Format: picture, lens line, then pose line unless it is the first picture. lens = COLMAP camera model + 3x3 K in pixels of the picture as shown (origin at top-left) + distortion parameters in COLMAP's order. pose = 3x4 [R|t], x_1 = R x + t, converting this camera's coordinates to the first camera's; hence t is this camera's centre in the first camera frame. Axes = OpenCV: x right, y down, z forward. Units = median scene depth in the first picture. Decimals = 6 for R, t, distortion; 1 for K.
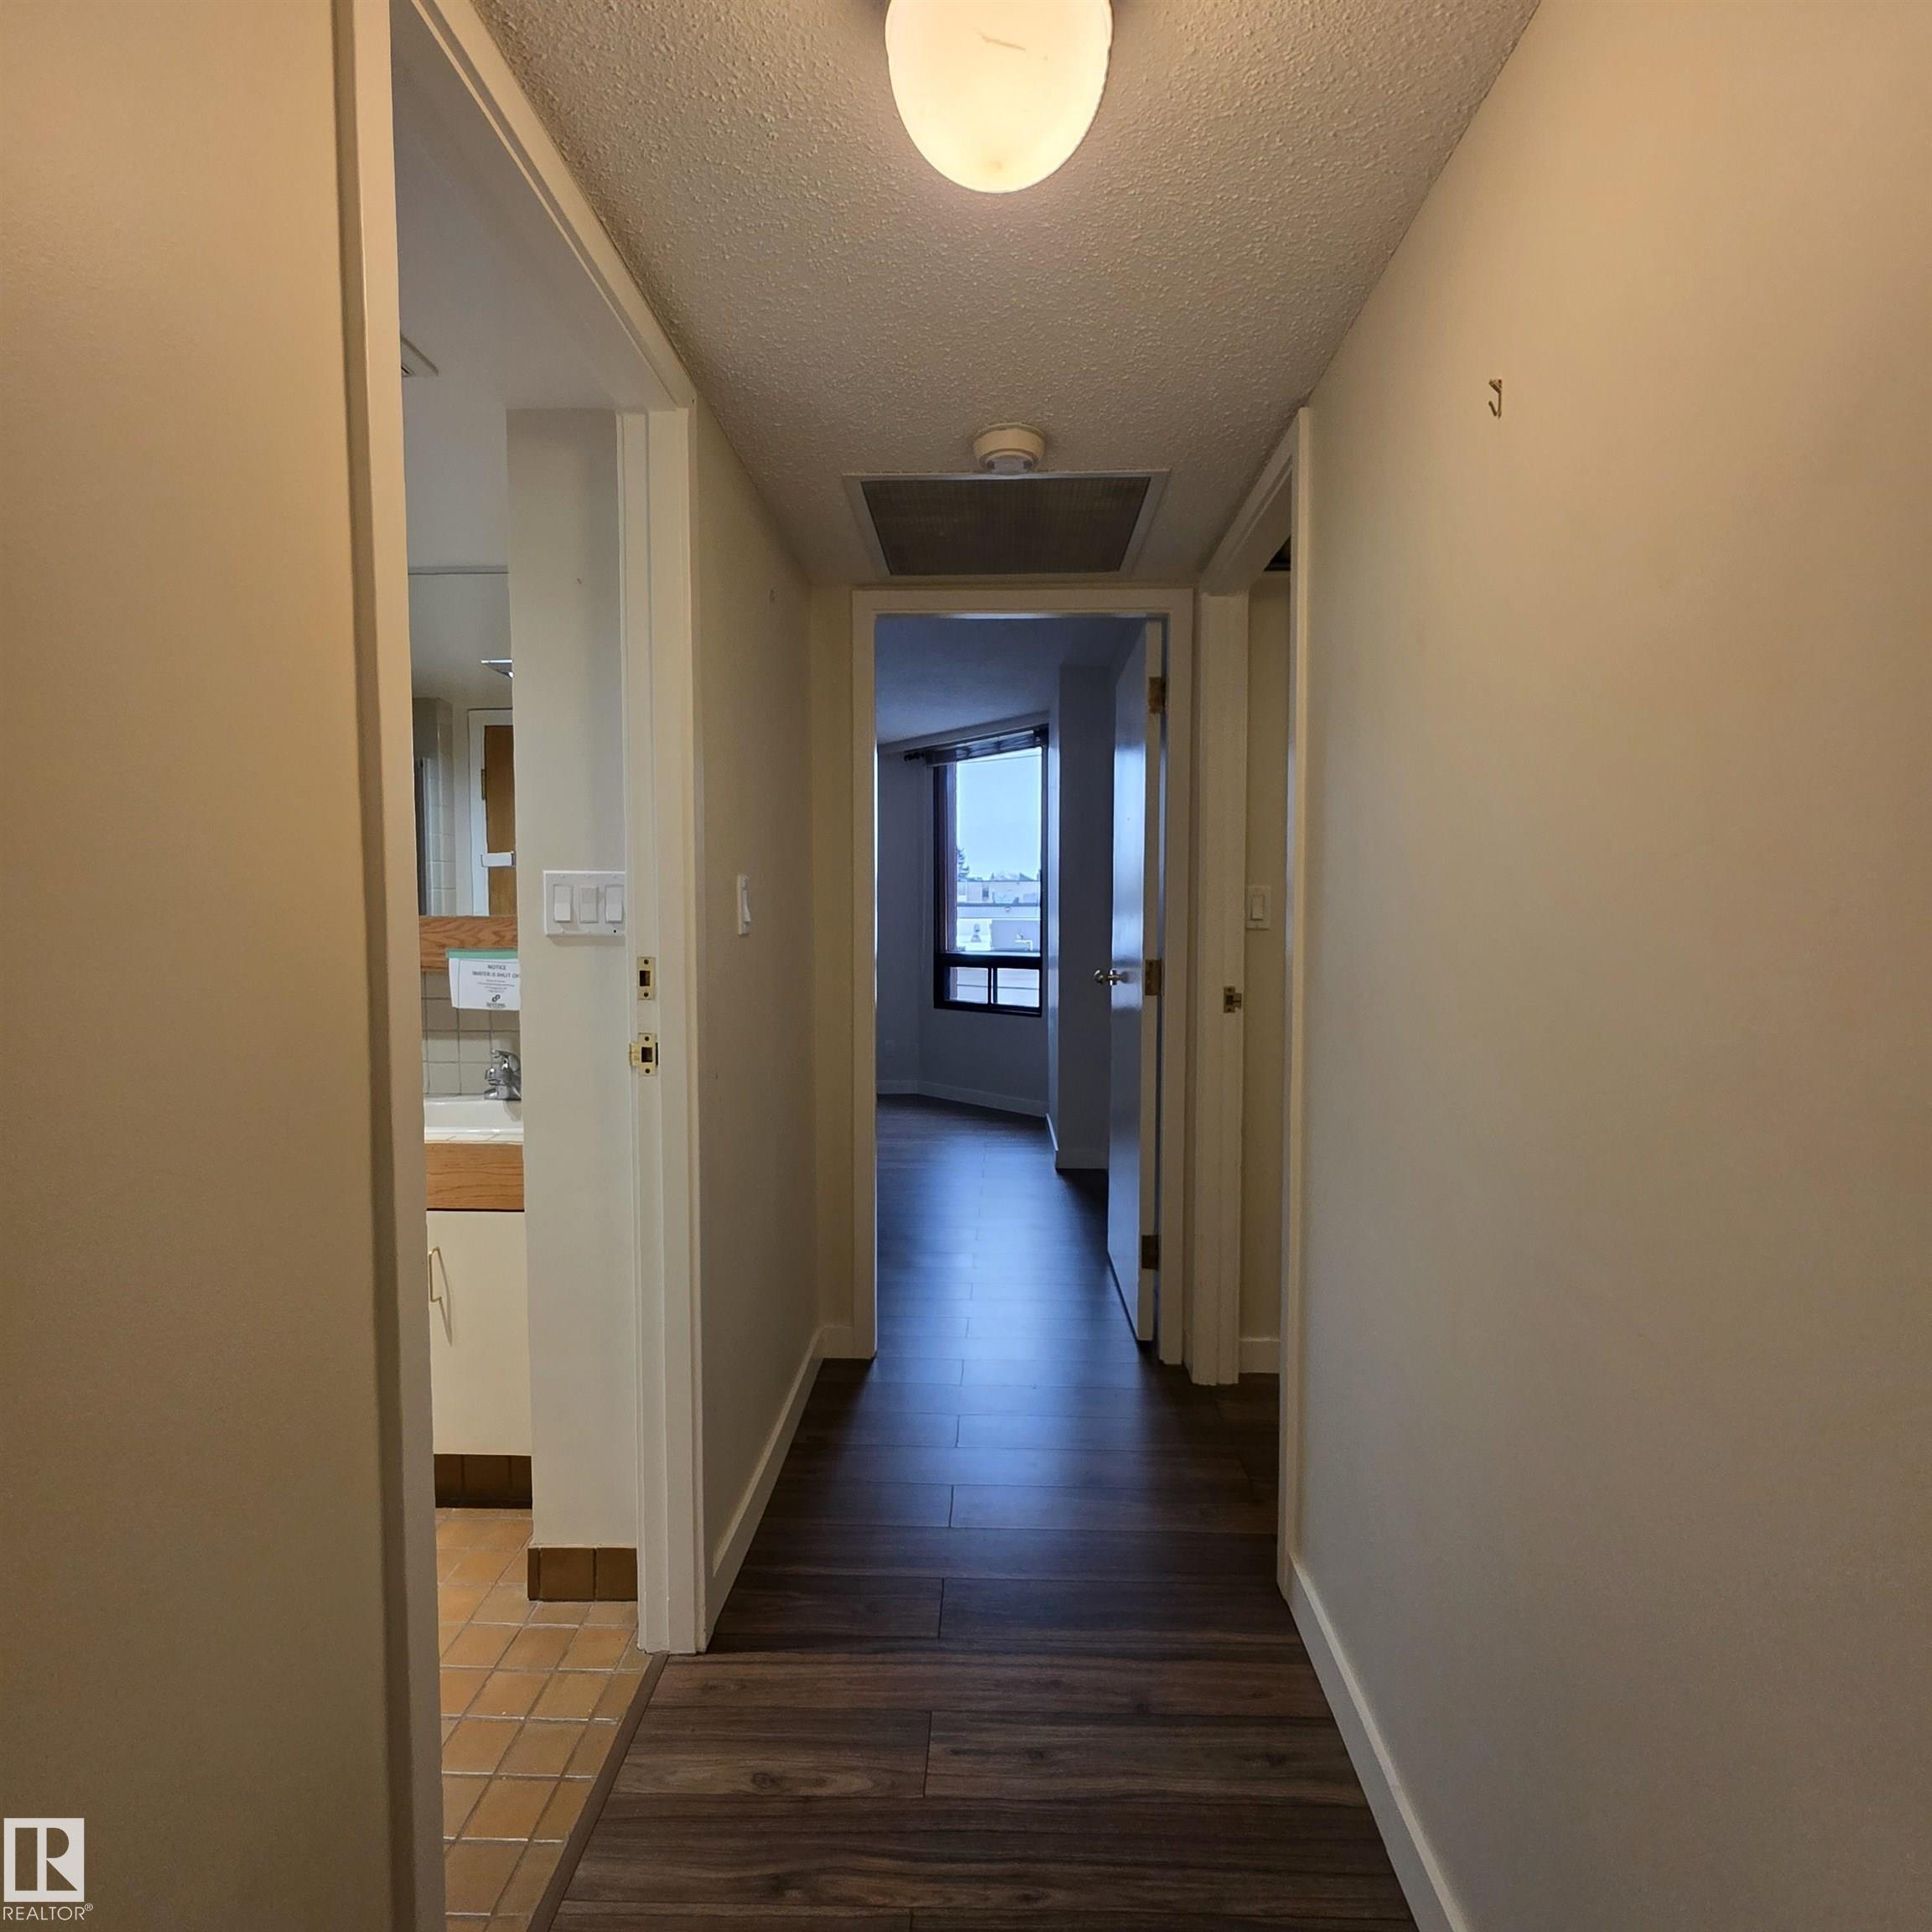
lens RADIAL K [[1030.8, 0, 982.2], [0, 1030.8, 981.5], [0, 0, 1]] dist [0.000784, 0.000499]
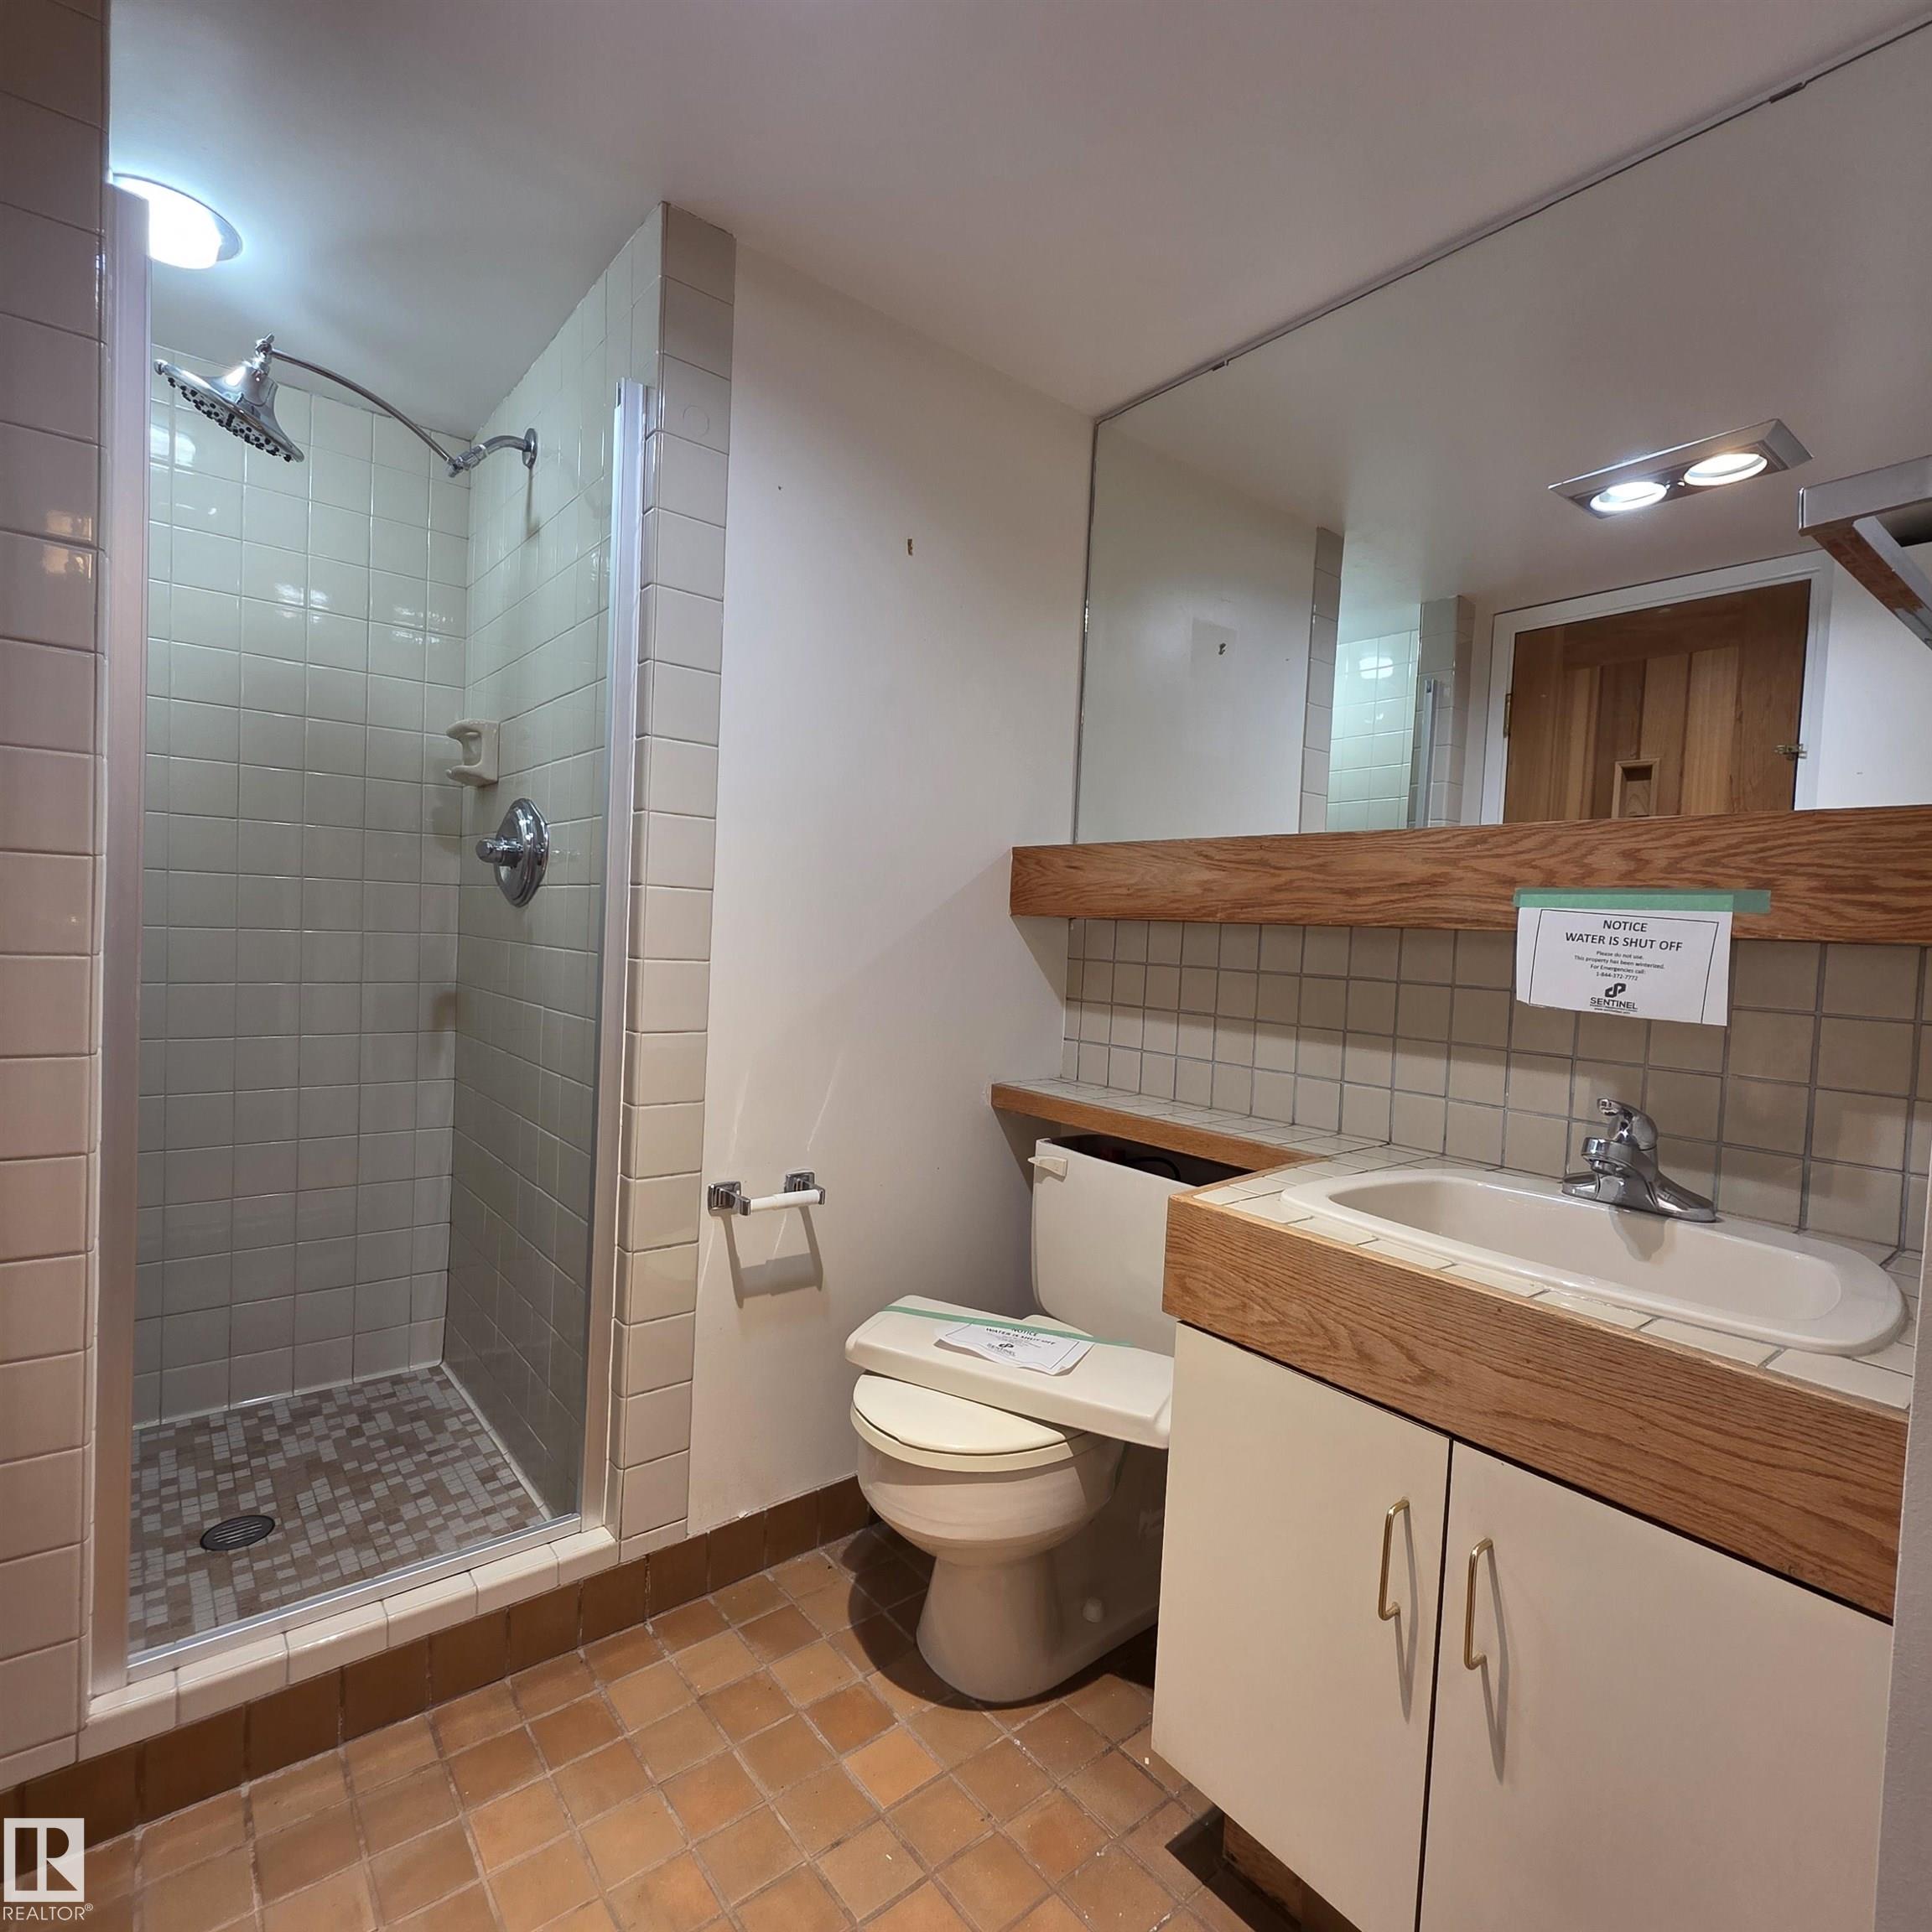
lens RADIAL K [[1030.8, 0, 972.6], [0, 1030.8, 972.4], [0, 0, 1]] dist [0.000784, 0.000499]
pose [[0.651502, 0.055044, -0.756647, -0.304598], [-0.086447, 0.996255, -0.001960, 0.034538], [0.753705, 0.066686, 0.653820, 0.461878]]
